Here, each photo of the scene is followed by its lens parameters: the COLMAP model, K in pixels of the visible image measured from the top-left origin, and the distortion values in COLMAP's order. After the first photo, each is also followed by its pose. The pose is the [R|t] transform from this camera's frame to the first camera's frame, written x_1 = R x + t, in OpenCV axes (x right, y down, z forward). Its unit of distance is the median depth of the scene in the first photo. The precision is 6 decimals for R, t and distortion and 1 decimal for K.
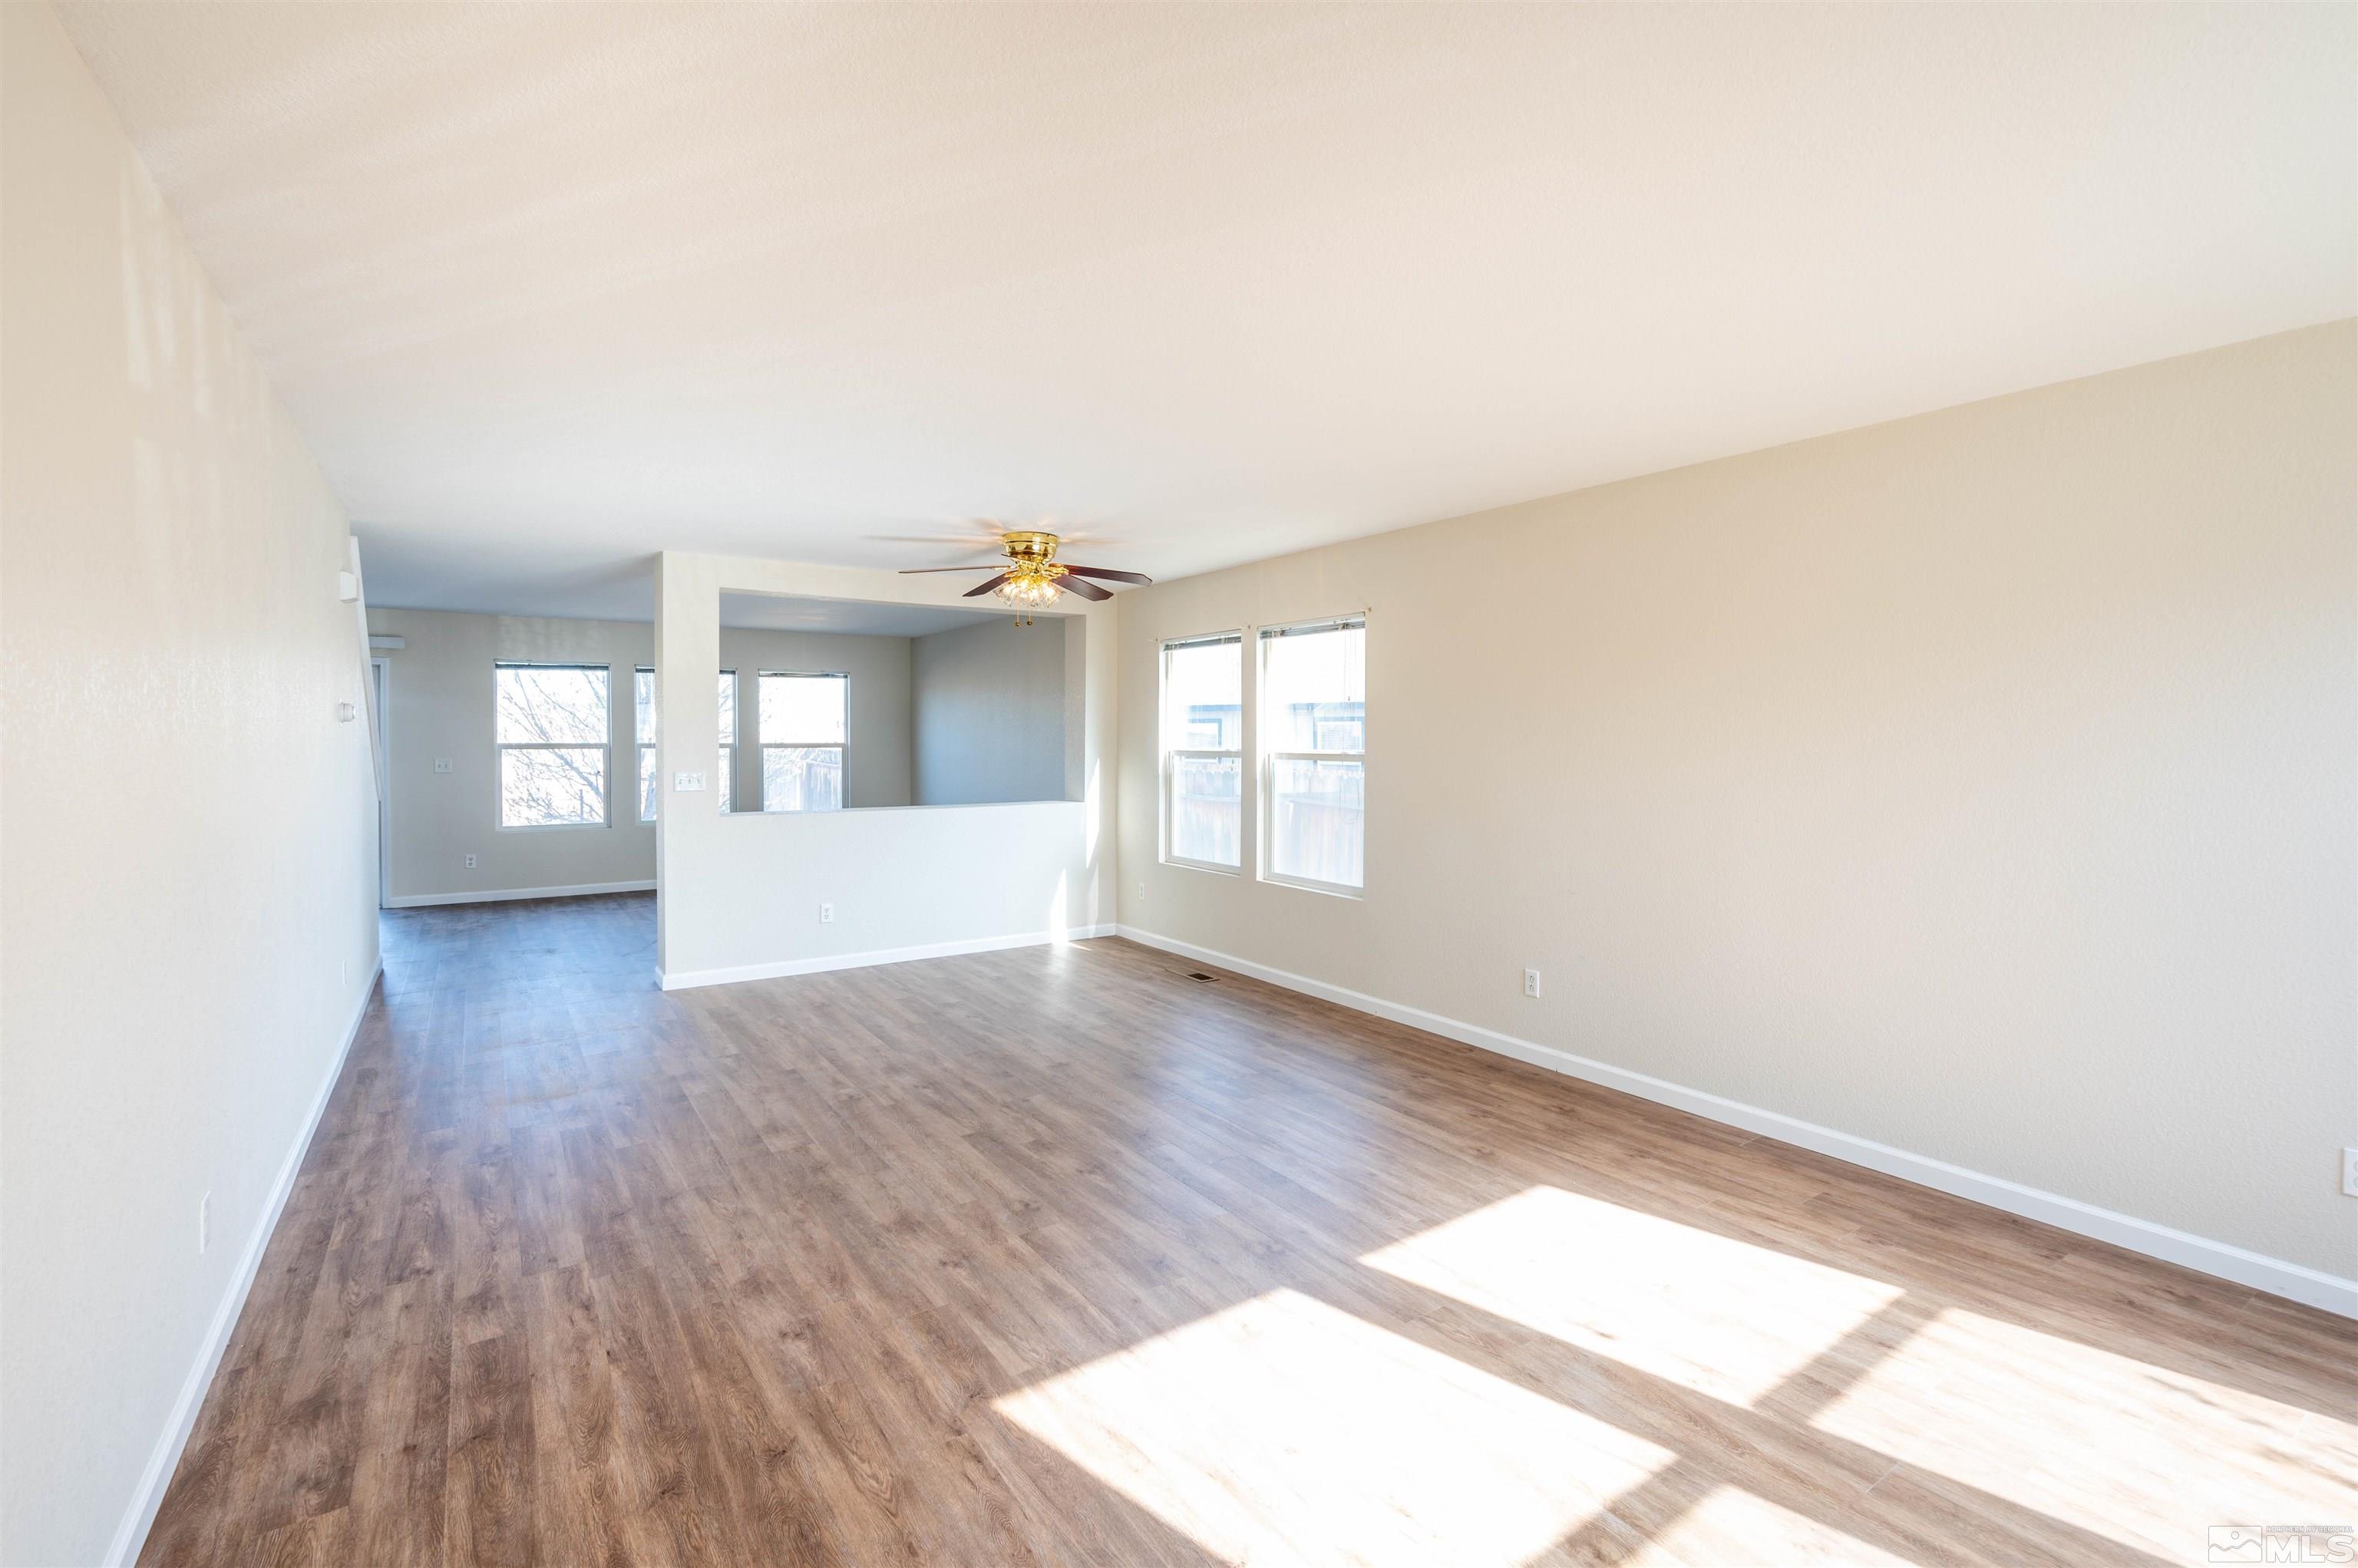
lens RADIAL K [[1017.0, 0, 1169.5], [0, 1017.0, 791.4], [0, 0, 1]] dist [0.000234, 0.000760]
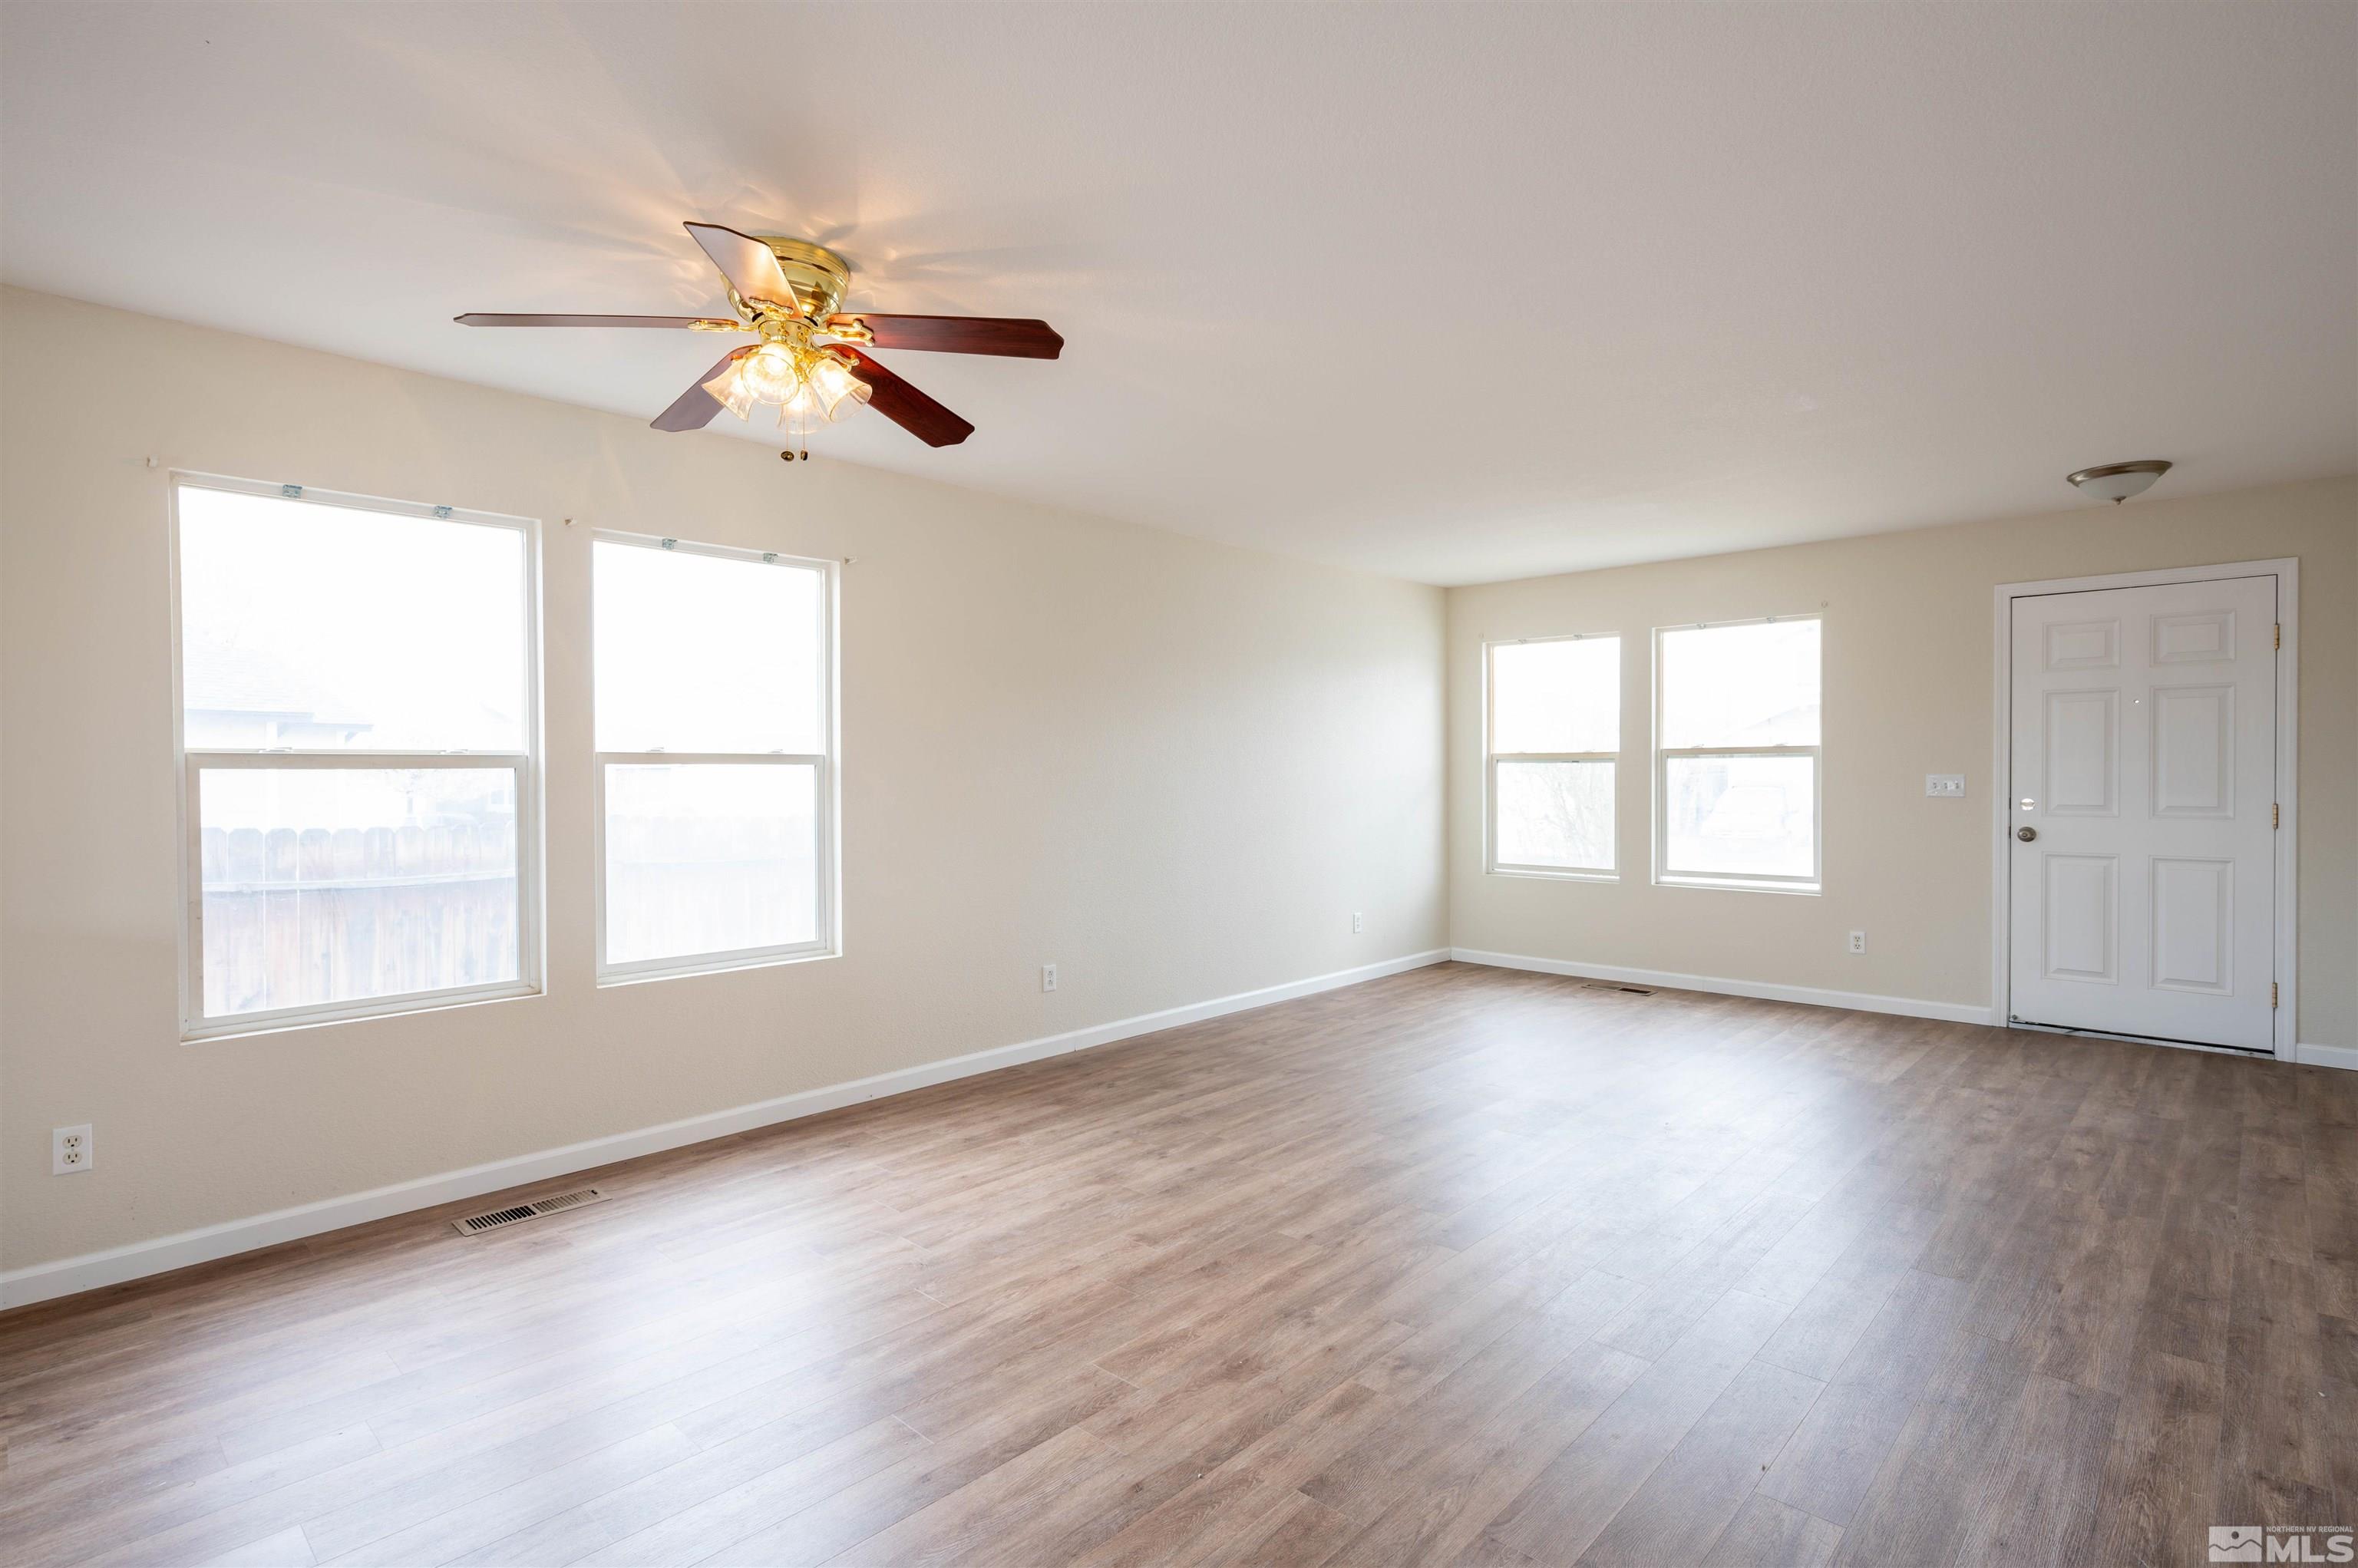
lens RADIAL K [[1017.0, 0, 1169.5], [0, 1017.0, 791.4], [0, 0, 1]] dist [0.000234, 0.000760]
pose [[-0.148138, -0.023410, 0.988690, -0.871374], [0.058674, 0.997751, 0.032416, -0.050357], [-0.987225, 0.062812, -0.146432, 1.217659]]
